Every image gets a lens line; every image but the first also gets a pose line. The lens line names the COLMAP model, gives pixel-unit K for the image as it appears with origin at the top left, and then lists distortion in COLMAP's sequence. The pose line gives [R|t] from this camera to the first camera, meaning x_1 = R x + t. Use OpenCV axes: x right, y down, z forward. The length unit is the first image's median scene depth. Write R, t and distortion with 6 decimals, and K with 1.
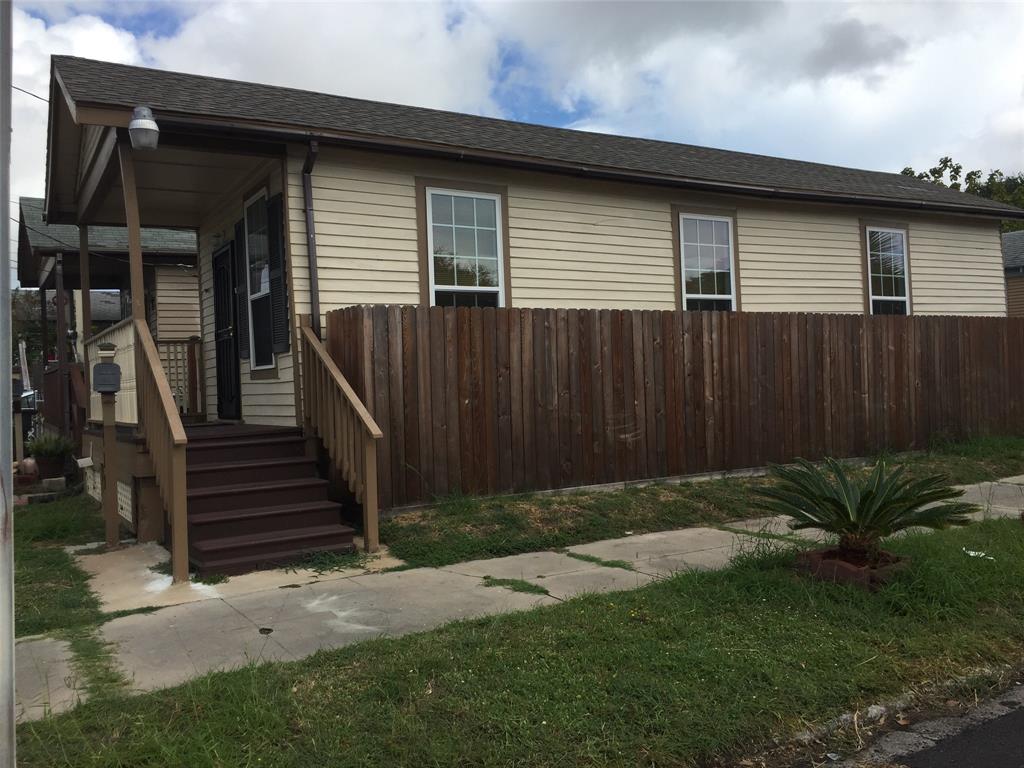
lens RADIAL K [[881.7, 0, 511.7], [0, 881.7, 387.2], [0, 0, 1]] dist [-0.014197, -0.013543]
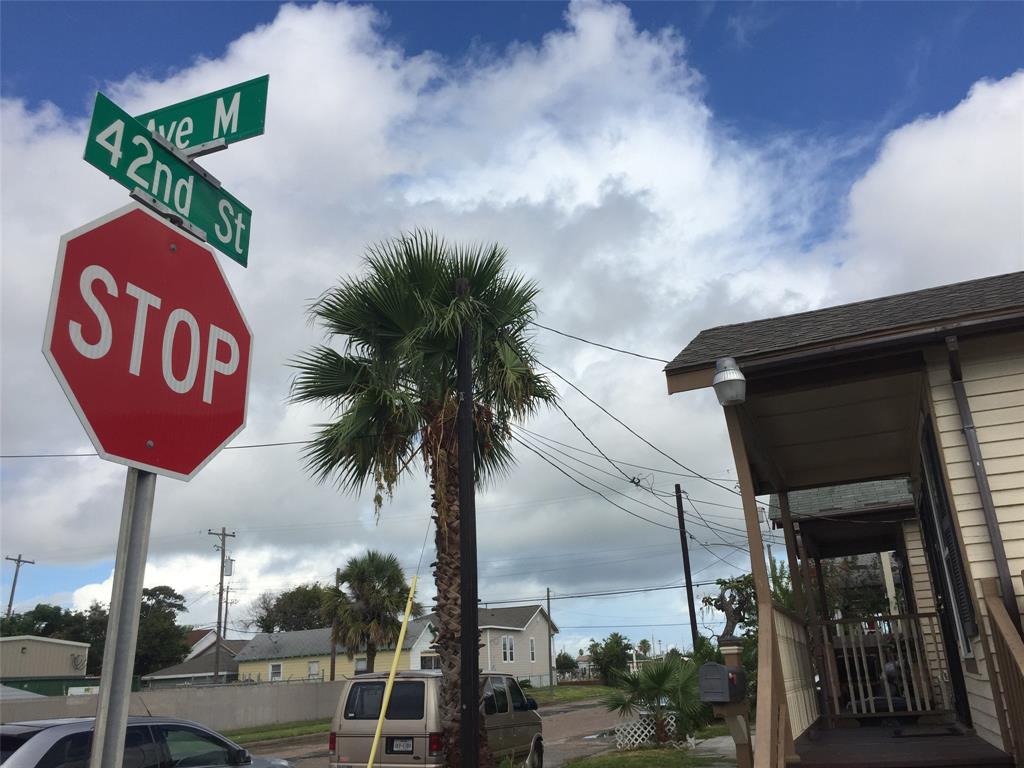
lens RADIAL K [[881.7, 0, 511.6], [0, 881.7, 380.7], [0, 0, 1]] dist [-0.014197, -0.013543]
pose [[0.593546, -0.257529, -0.762484, 0.103725], [0.027030, 0.953265, -0.300925, -0.034123], [0.804346, 0.158003, 0.572767, 0.287414]]
